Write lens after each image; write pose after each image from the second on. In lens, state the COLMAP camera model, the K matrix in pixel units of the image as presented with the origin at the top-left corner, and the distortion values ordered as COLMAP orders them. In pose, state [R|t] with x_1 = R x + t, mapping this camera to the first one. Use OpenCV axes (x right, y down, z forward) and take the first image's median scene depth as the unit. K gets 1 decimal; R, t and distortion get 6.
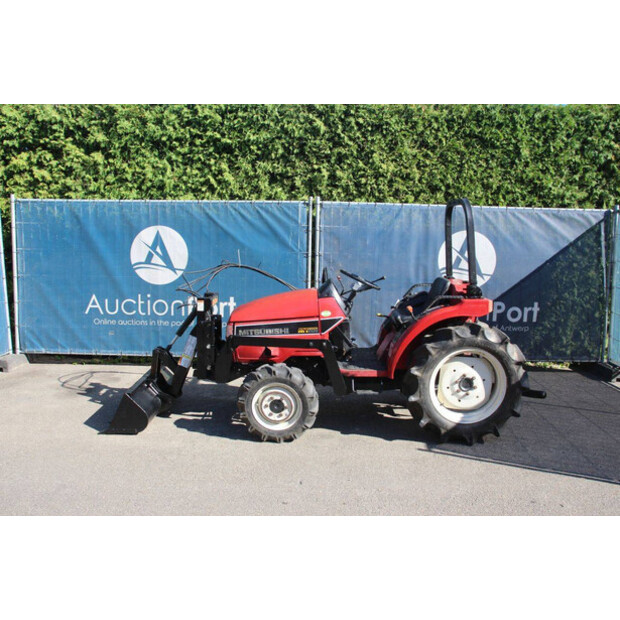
lens RADIAL K [[660.7, 0, 310.0], [0, 660.7, 310.0], [0, 0, 1]] dist [-0.188194, 0.467325]
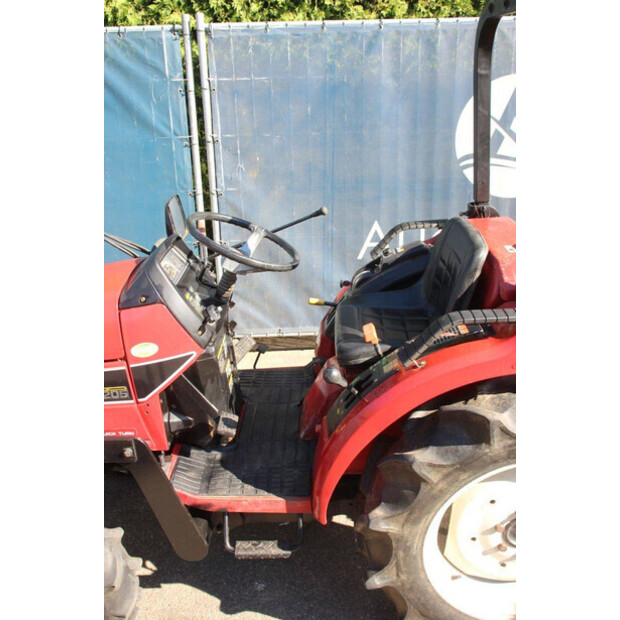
lens RADIAL K [[660.7, 0, 310.0], [0, 660.7, 310.0], [0, 0, 1]] dist [-0.188194, 0.467325]
pose [[0.998781, -0.034665, -0.035145, 0.100217], [0.042349, 0.967528, 0.249191, -0.079643], [0.025366, -0.250375, 0.967817, 0.500619]]
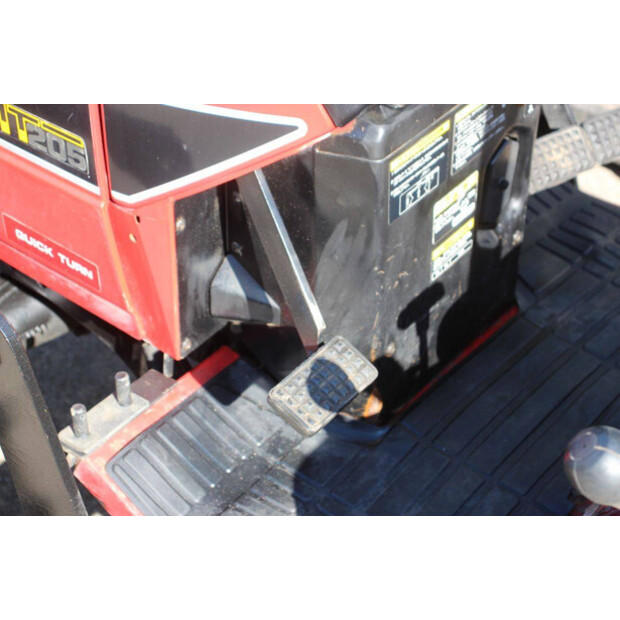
lens RADIAL K [[1316.2, 0, 310.0], [0, 1316.2, 310.0], [0, 0, 1]] dist [0.381771, 0.248561]
pose [[0.776033, 0.427943, -0.463289, 0.128807], [-0.126590, 0.825313, 0.550303, -0.066099], [0.617857, -0.368406, 0.694644, 0.647579]]
